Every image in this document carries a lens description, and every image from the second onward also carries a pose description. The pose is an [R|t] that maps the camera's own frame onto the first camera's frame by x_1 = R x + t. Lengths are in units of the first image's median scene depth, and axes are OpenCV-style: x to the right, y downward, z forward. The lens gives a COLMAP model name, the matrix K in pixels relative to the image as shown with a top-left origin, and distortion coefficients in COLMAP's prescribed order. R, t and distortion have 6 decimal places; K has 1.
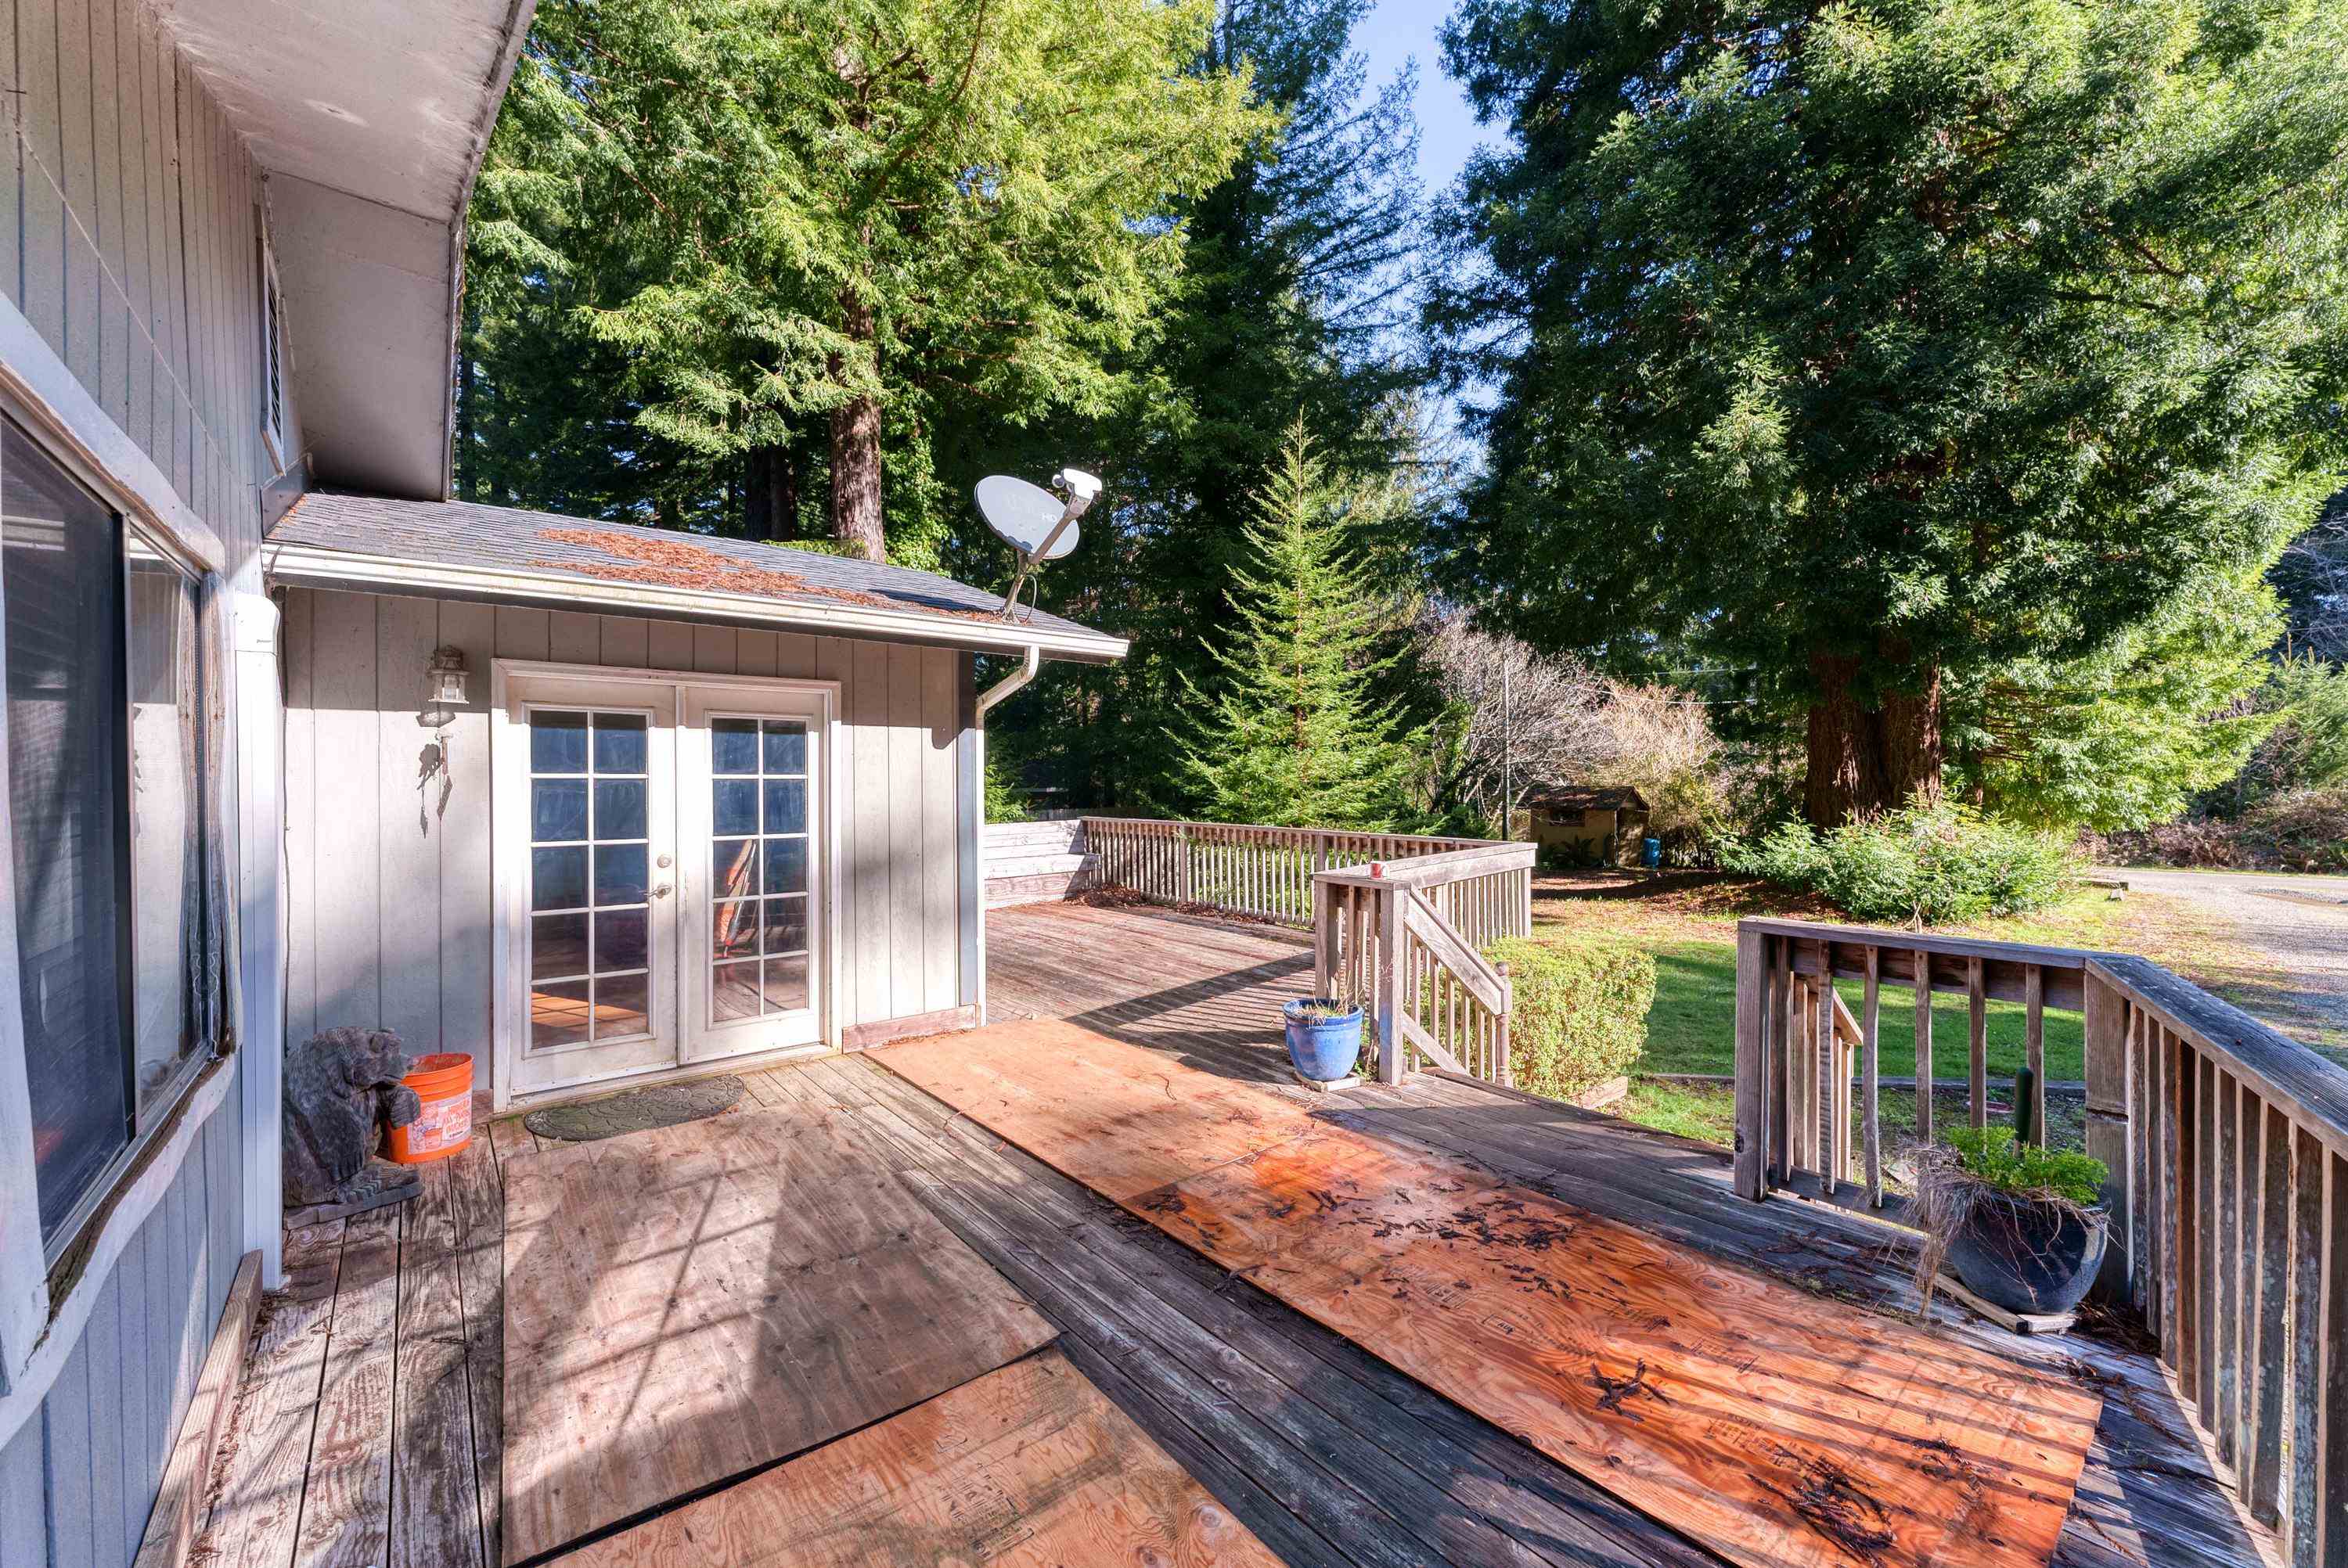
lens RADIAL K [[924.3, 0, 1174.0], [0, 924.3, 784.0], [0, 0, 1]] dist [0.000370, -0.000042]
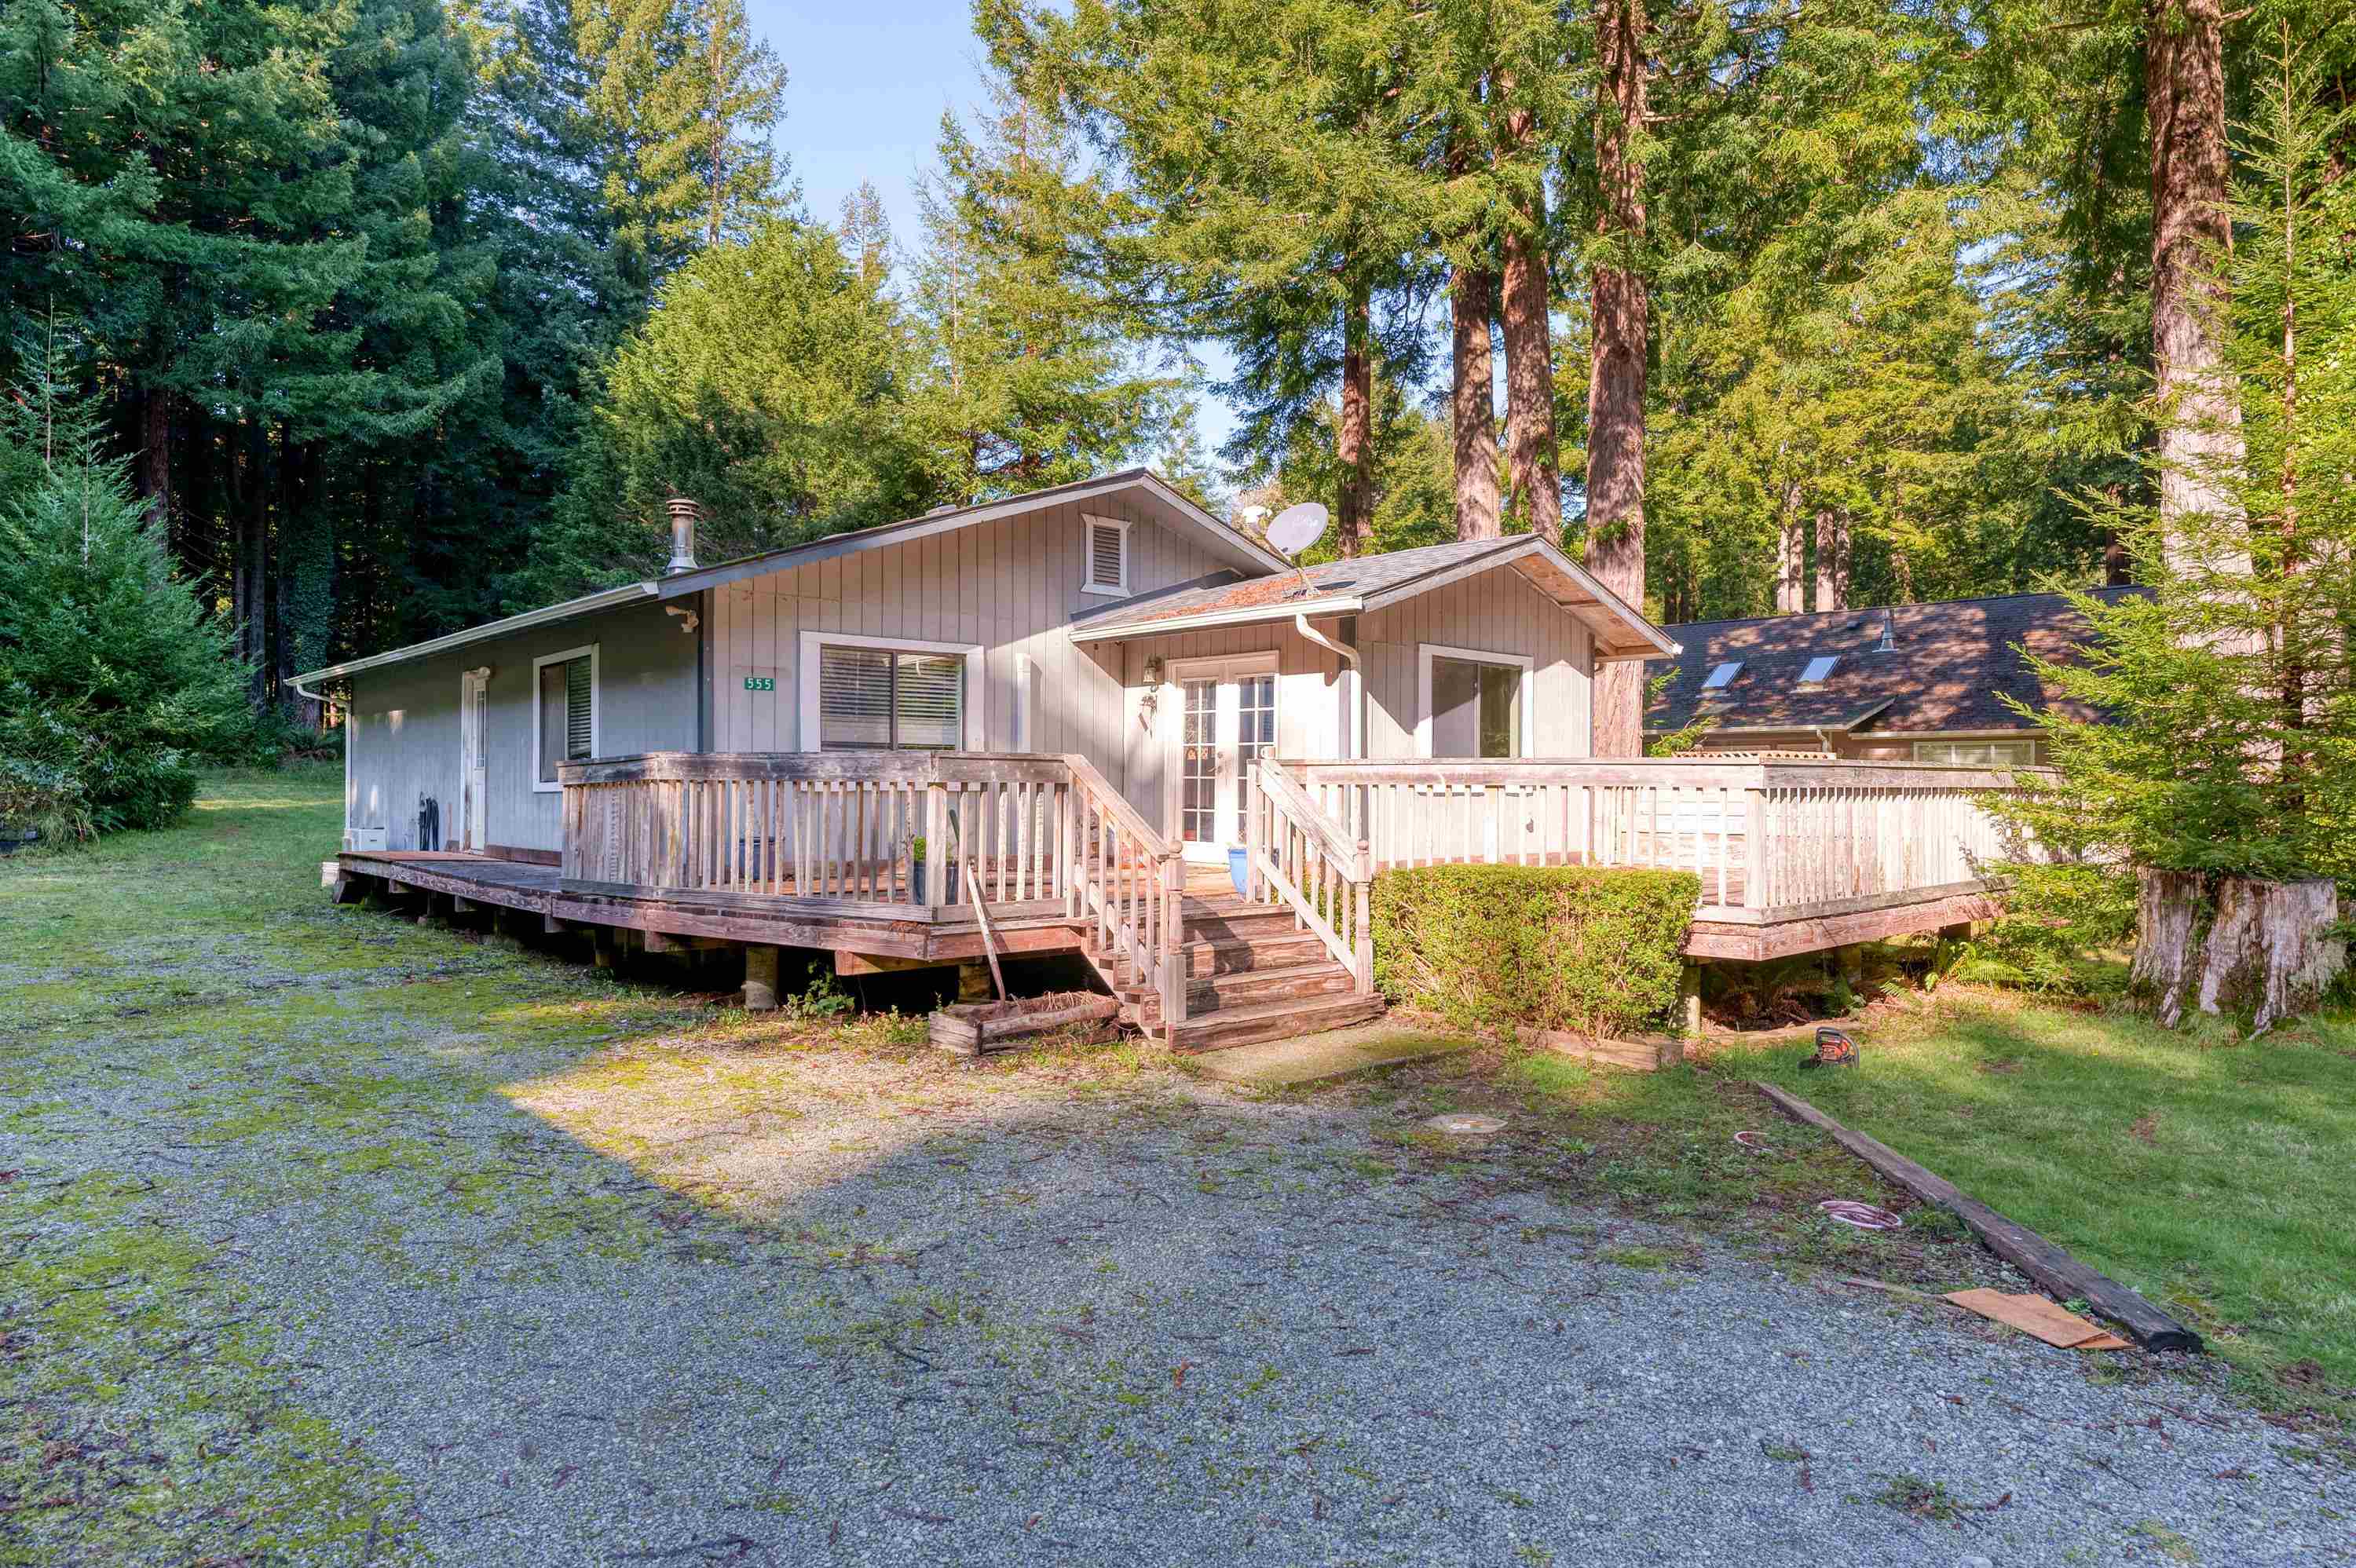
lens RADIAL K [[1362.1, 0, 1178.0], [0, 1362.1, 784.0], [0, 0, 1]] dist [-0.004824, -0.001208]
pose [[0.064198, 0.002296, -0.997935, 2.031910], [-0.012427, 0.999922, 0.001501, 0.125738], [0.997860, 0.012305, 0.064221, 0.682625]]
